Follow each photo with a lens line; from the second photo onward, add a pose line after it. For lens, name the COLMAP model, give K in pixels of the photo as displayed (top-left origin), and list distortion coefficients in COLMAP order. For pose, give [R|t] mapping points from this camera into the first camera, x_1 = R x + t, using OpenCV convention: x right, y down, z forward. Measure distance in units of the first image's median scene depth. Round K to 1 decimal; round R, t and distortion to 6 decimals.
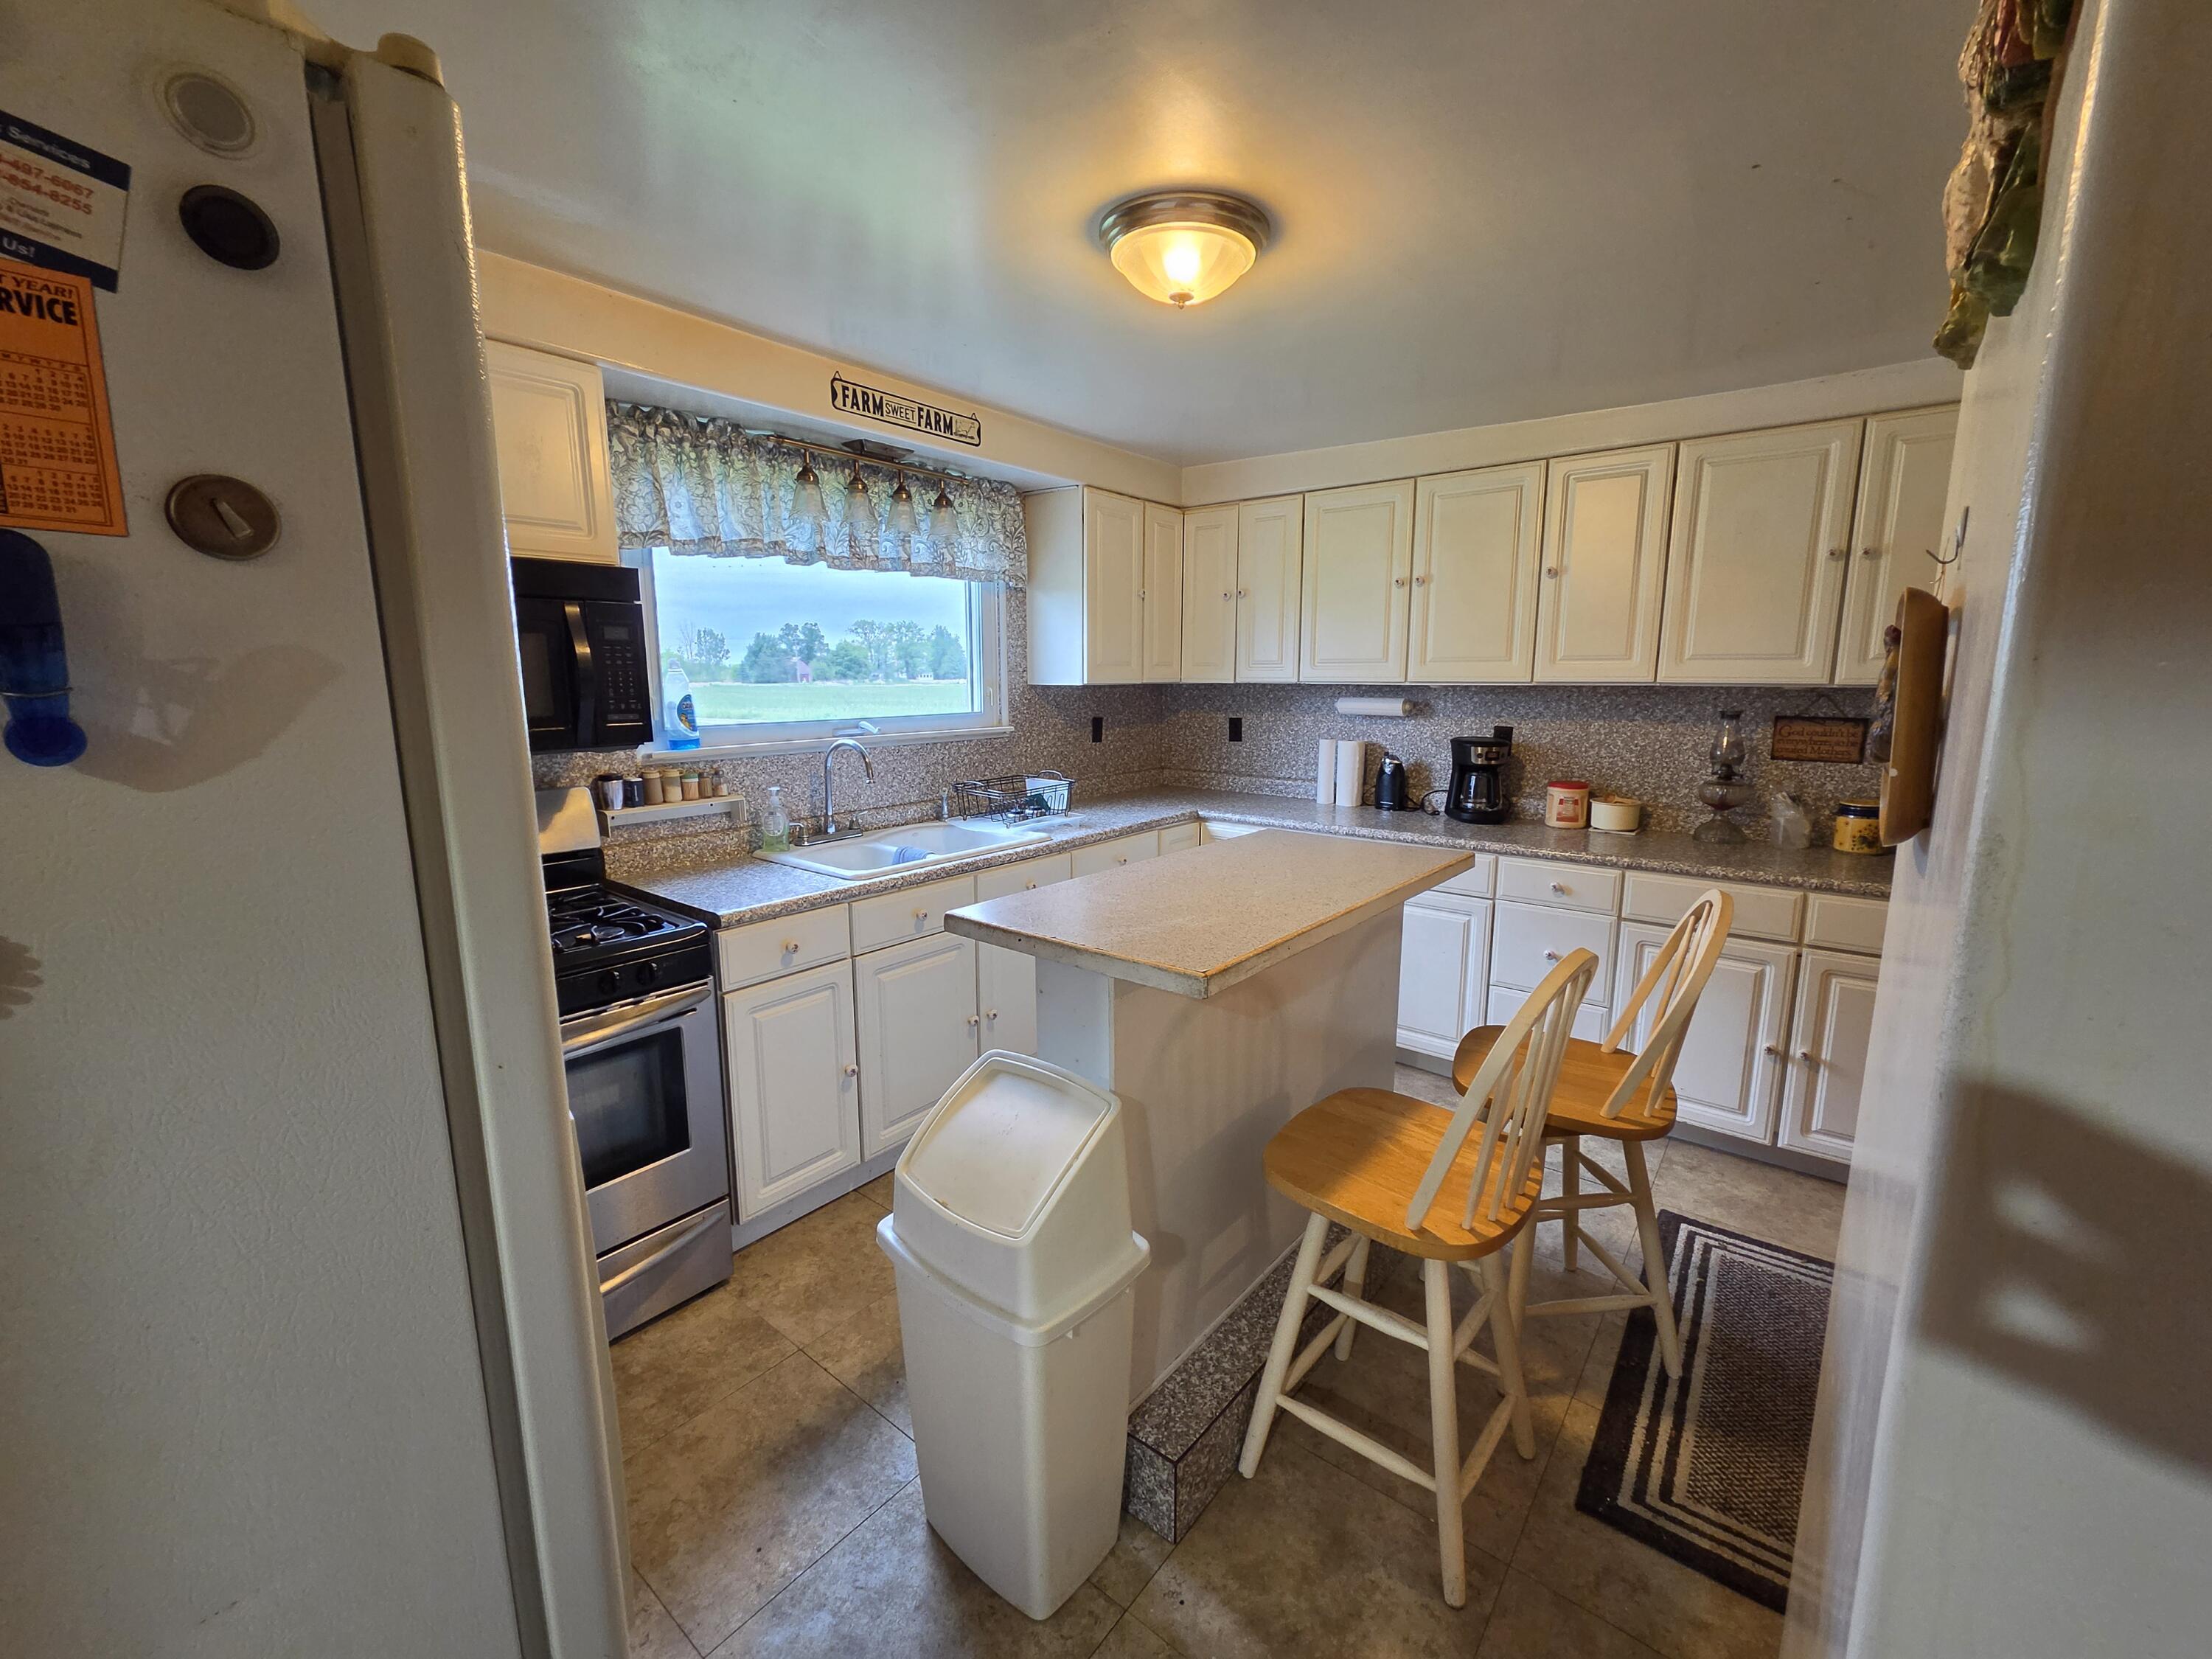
lens RADIAL K [[921.3, 0, 1106.0], [0, 921.3, 829.5], [0, 0, 1]] dist [0.000102, 0.000535]
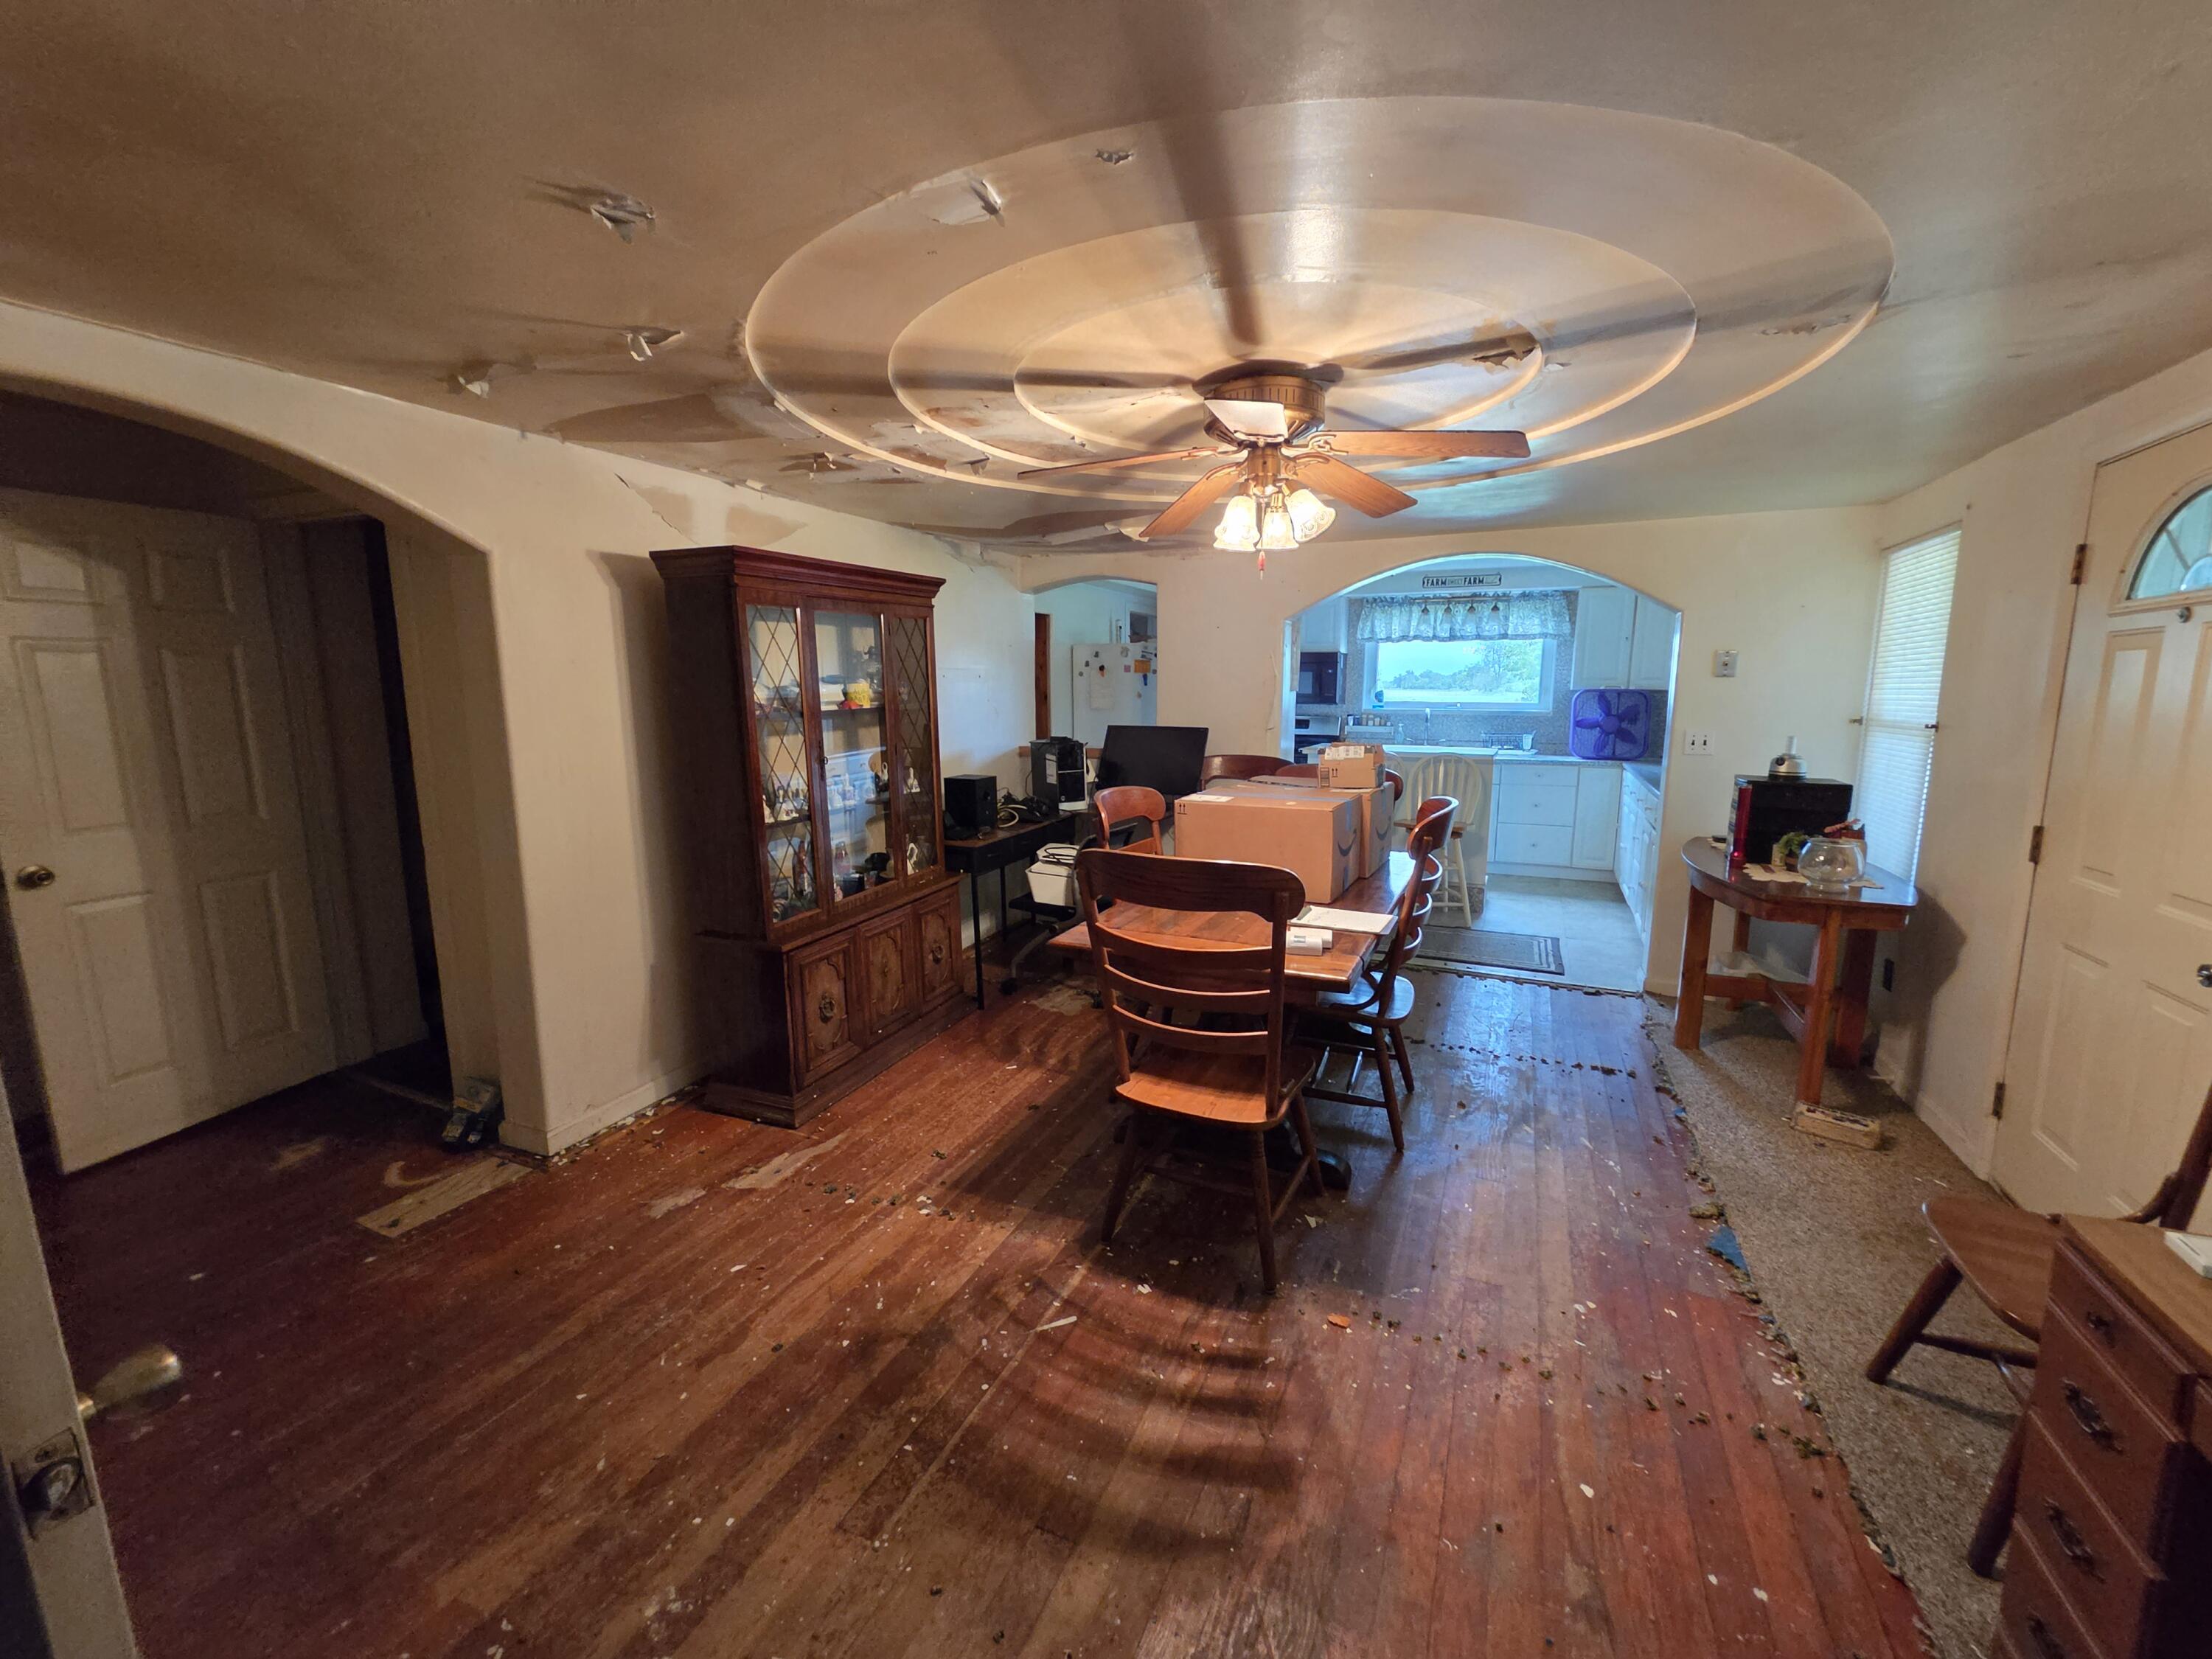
lens RADIAL K [[921.3, 0, 1106.0], [0, 921.3, 829.5], [0, 0, 1]] dist [0.000102, 0.000535]
pose [[0.221391, 0.155032, -0.962783, 1.039885], [-0.164578, 0.979061, 0.119809, 0.036773], [0.961197, 0.131928, 0.242270, -0.226065]]
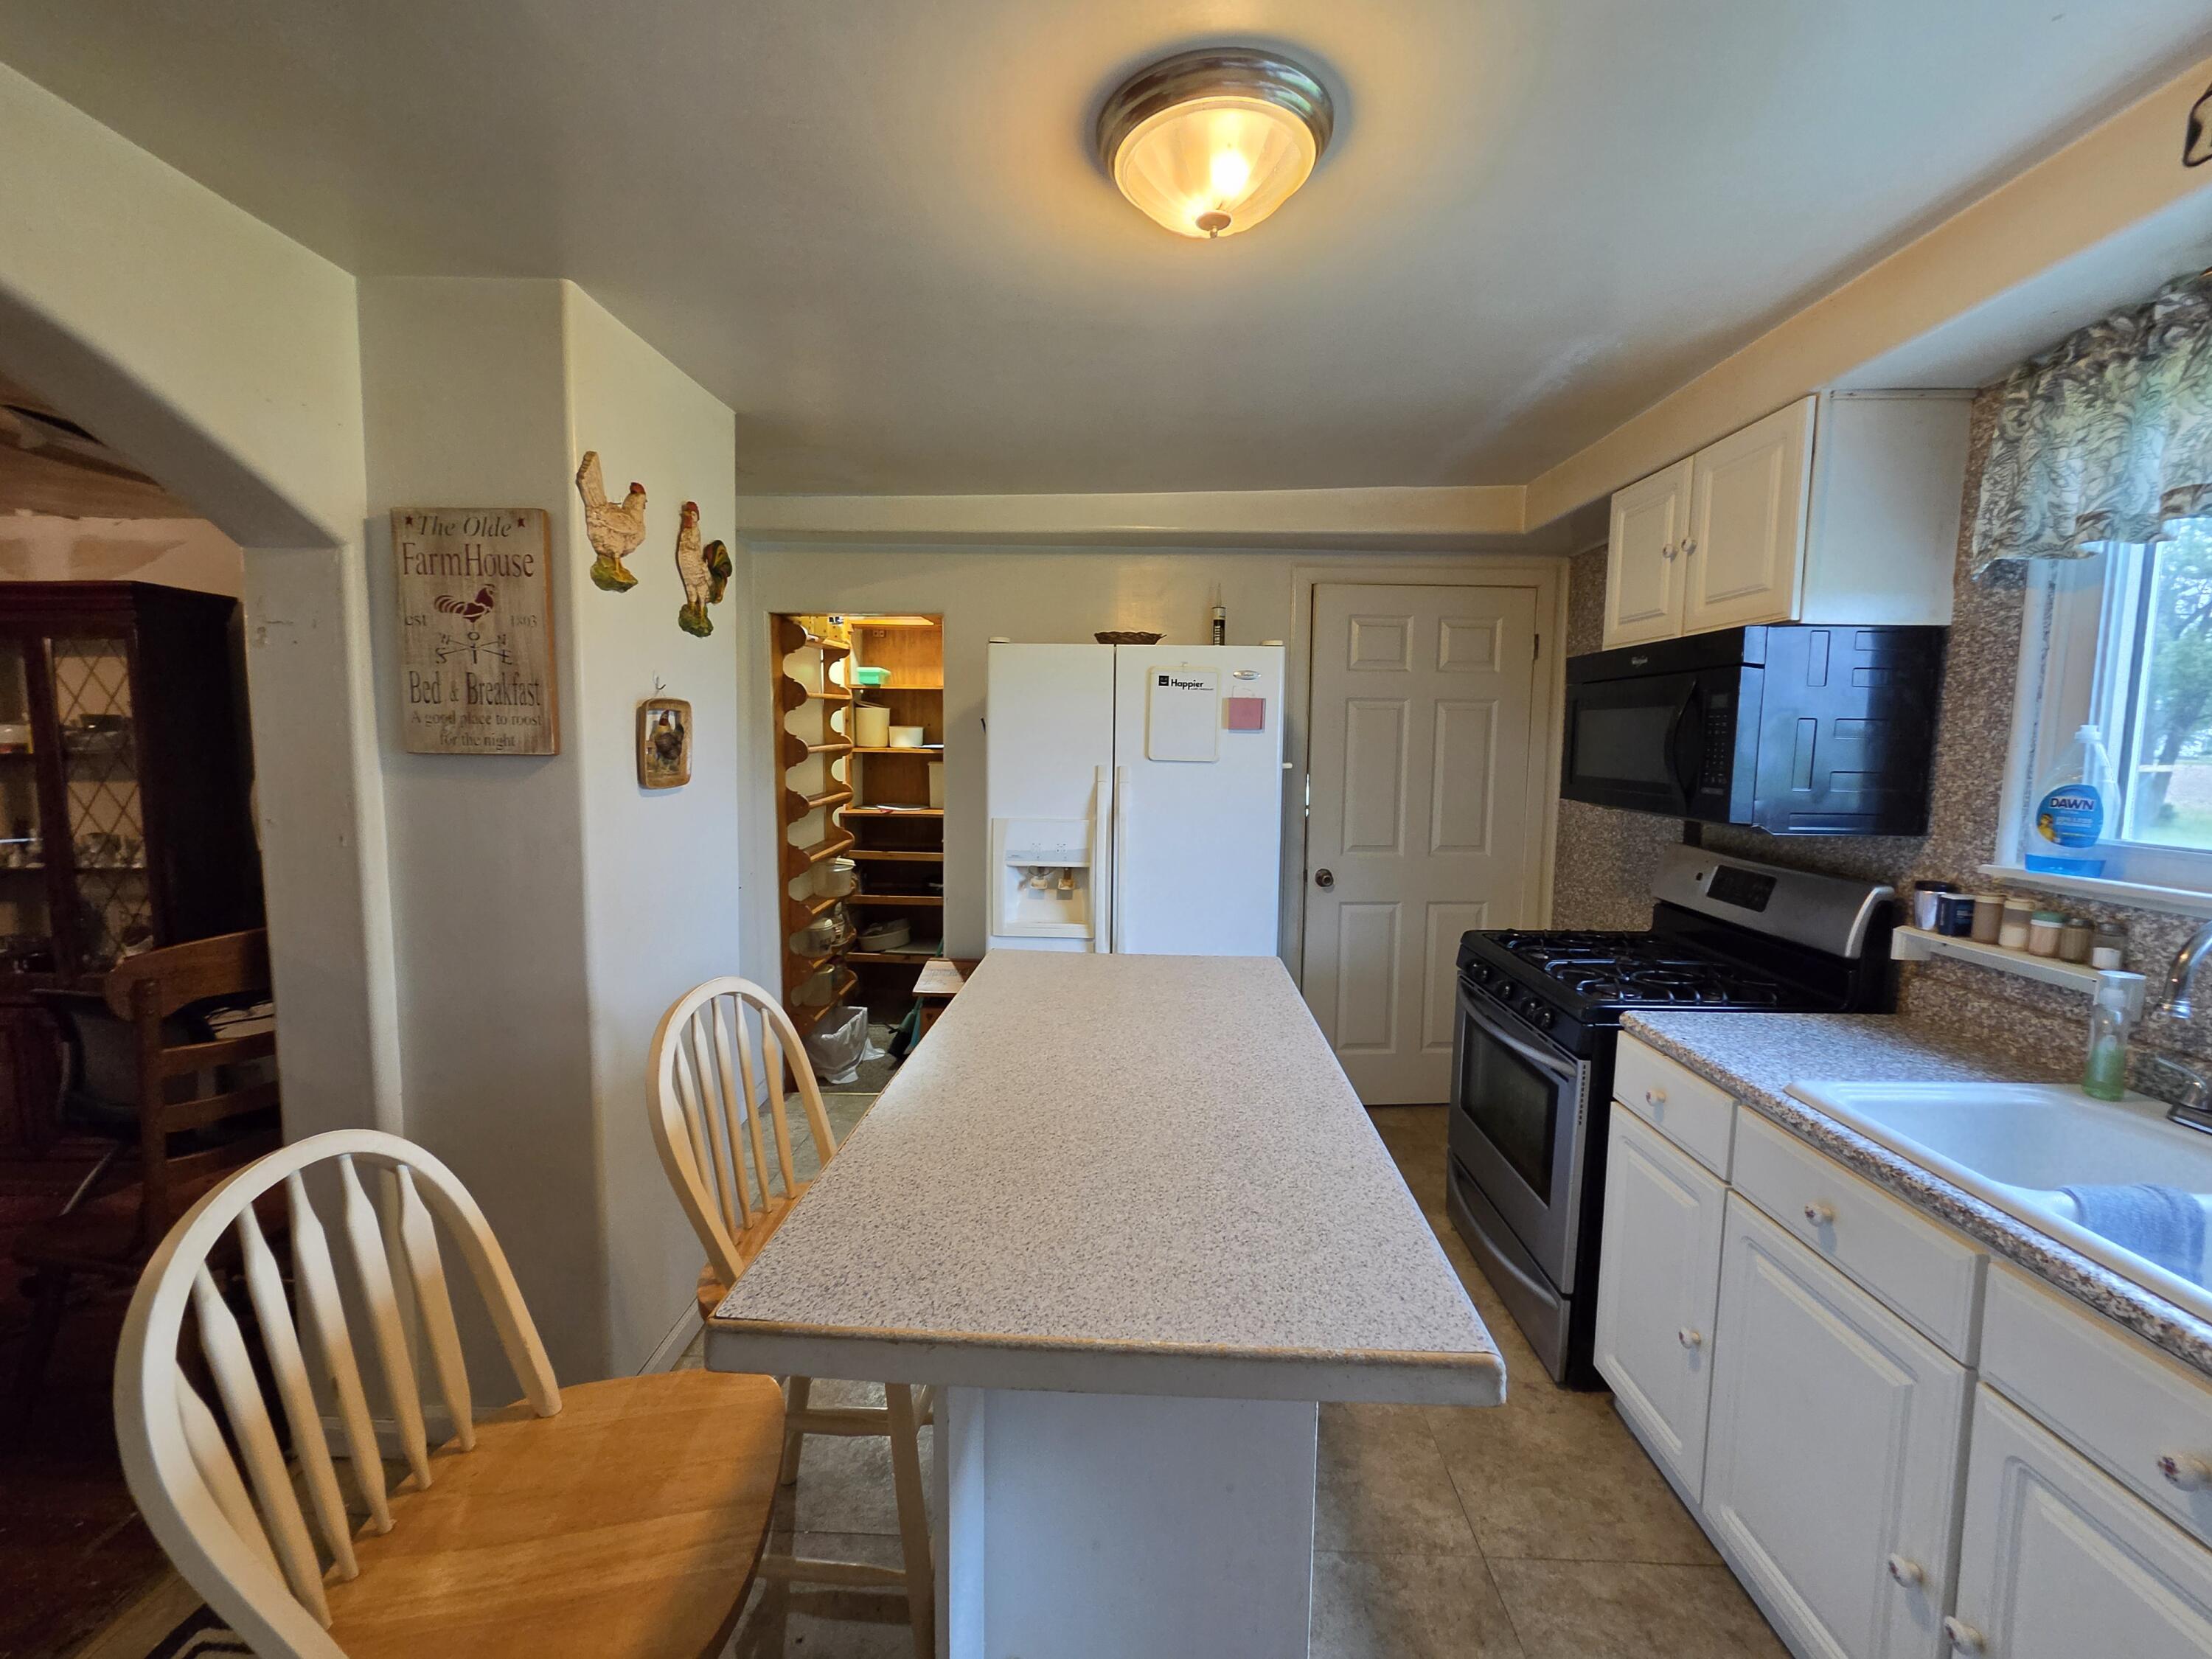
lens RADIAL K [[921.3, 0, 1106.0], [0, 921.3, 829.5], [0, 0, 1]] dist [0.000102, 0.000535]
pose [[-0.816218, 0.044299, -0.576044, 0.187023], [-0.110161, 0.966830, 0.230443, -0.086618], [0.567145, 0.251549, -0.784264, 0.519546]]
